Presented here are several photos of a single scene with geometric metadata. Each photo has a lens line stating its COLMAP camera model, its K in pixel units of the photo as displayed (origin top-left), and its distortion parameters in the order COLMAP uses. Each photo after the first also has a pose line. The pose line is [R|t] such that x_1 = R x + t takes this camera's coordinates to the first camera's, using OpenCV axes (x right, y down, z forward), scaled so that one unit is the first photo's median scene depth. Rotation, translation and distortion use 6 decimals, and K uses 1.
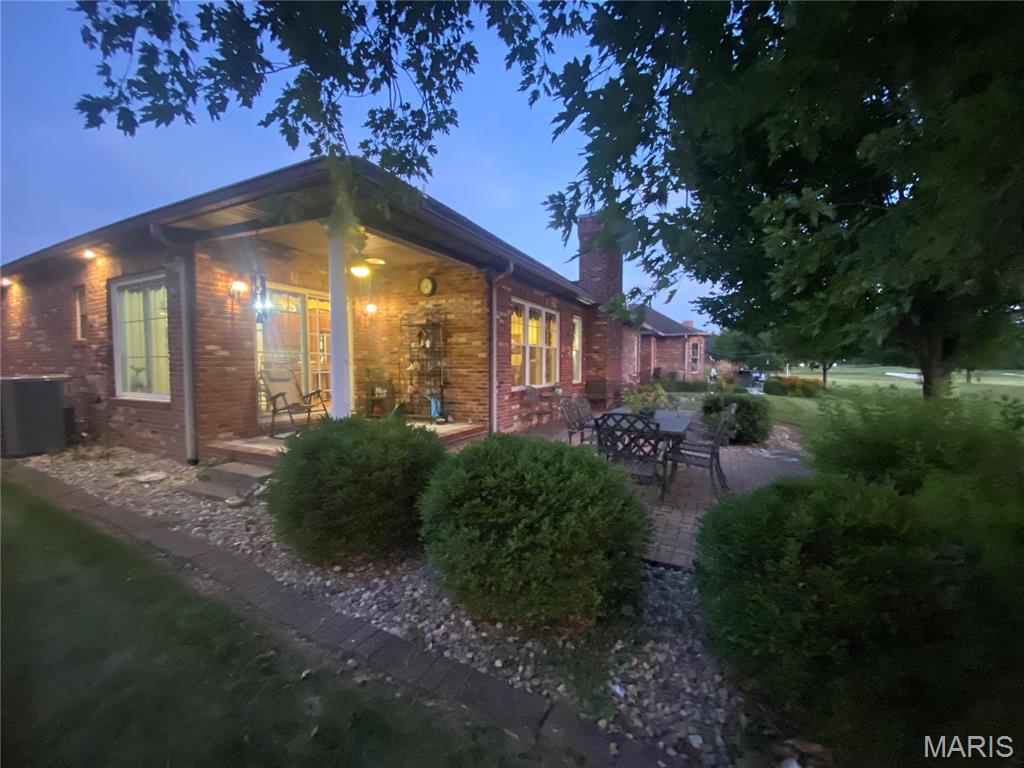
lens RADIAL K [[414.4, 0, 512.0], [0, 414.4, 384.0], [0, 0, 1]] dist [0.030402, -0.000023]
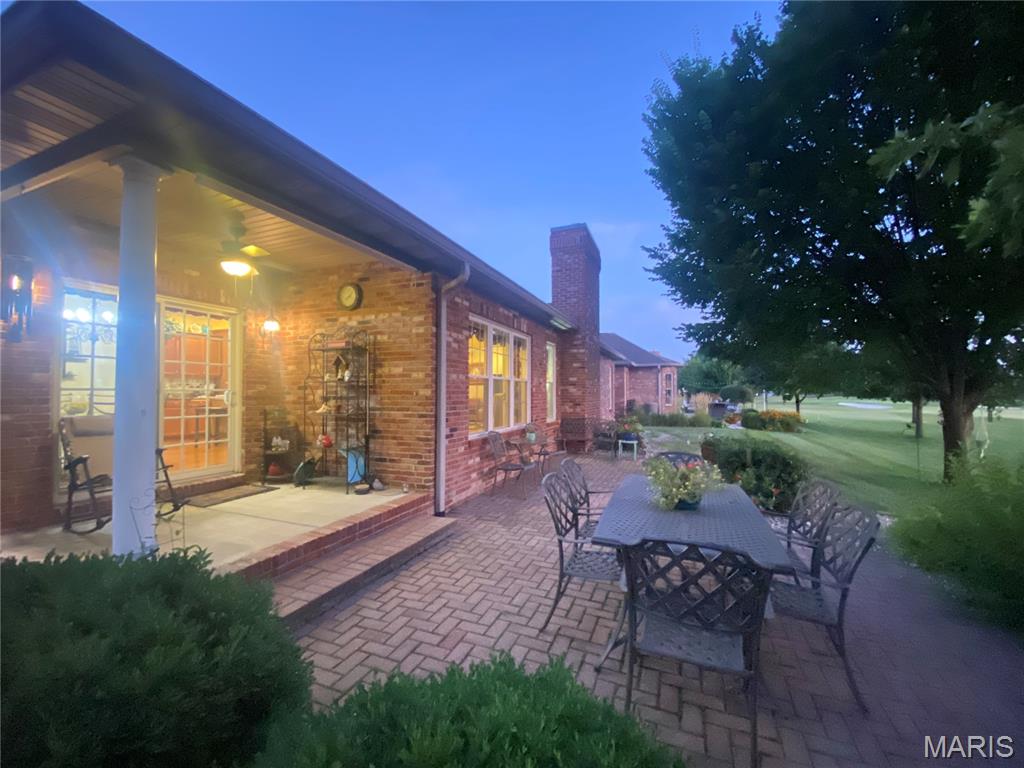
lens RADIAL K [[410.4, 0, 512.0], [0, 410.4, 384.0], [0, 0, 1]] dist [-0.000417, -0.000049]
pose [[0.996941, 0.003086, 0.078099, 0.019692], [0.002287, 0.997641, -0.068614, -0.032666], [-0.078126, 0.068583, 0.994582, 0.271421]]
